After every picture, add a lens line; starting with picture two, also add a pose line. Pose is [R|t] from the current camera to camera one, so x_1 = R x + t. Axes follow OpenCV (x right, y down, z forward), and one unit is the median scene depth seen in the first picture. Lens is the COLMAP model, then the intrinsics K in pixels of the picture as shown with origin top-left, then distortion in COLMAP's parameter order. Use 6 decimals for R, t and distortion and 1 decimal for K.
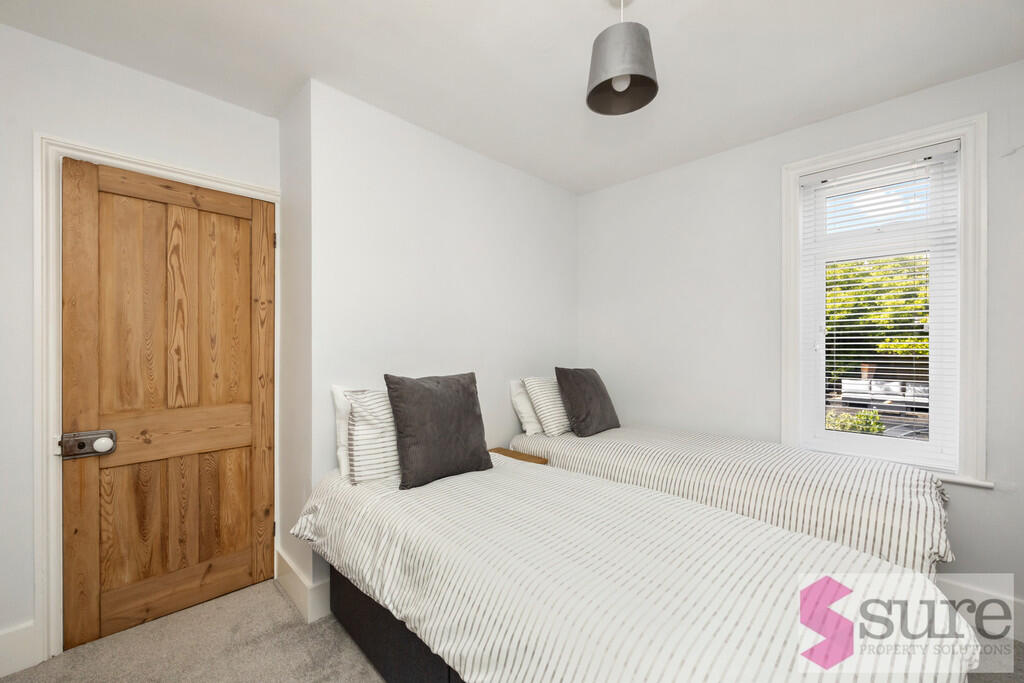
lens RADIAL K [[406.6, 0, 510.2], [0, 406.6, 355.3], [0, 0, 1]] dist [0.000462, -0.000154]
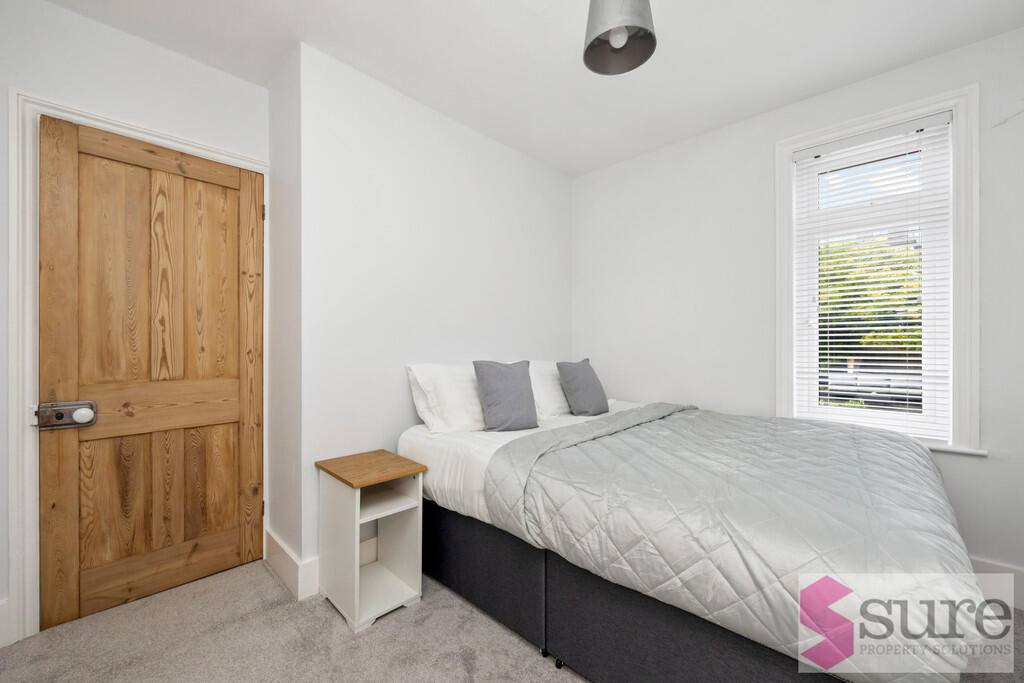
lens RADIAL K [[406.6, 0, 510.2], [0, 406.6, 345.1], [0, 0, 1]] dist [0.000462, -0.000154]
pose [[0.999819, -0.001970, 0.018910, -0.006805], [0.002038, 0.999991, -0.003596, 0.053196], [-0.018903, 0.003634, 0.999815, 0.016471]]
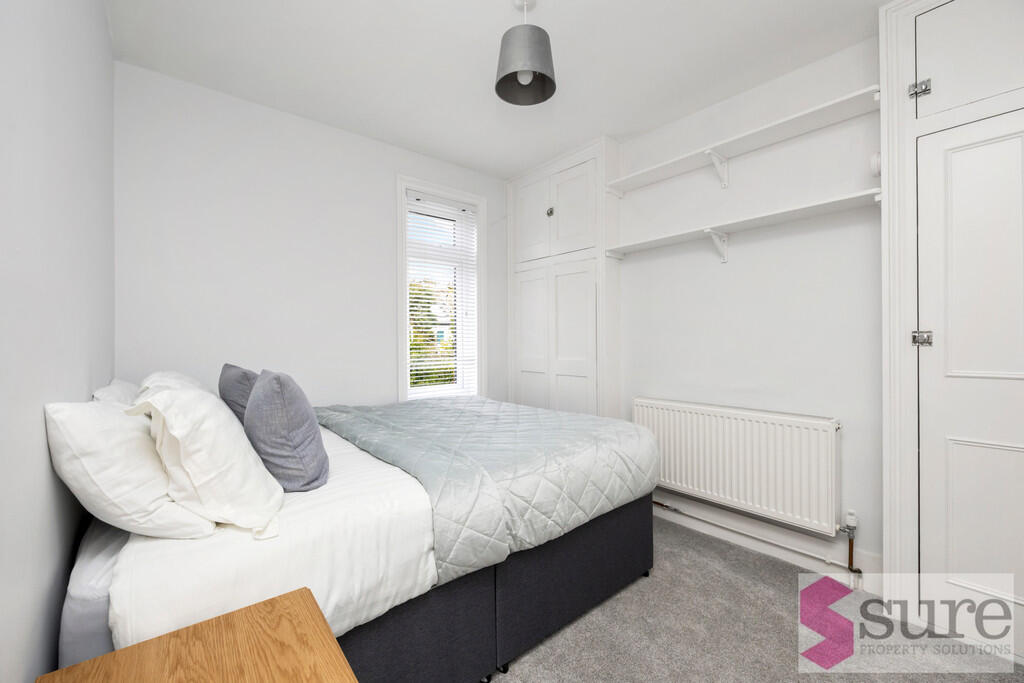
lens RADIAL K [[406.6, 0, 513.6], [0, 406.6, 340.6], [0, 0, 1]] dist [0.000462, -0.000154]
pose [[0.101468, -0.006352, 0.994818, -0.609002], [0.013327, 0.999899, 0.005025, 0.043430], [-0.994749, 0.012748, 0.101543, 0.648747]]
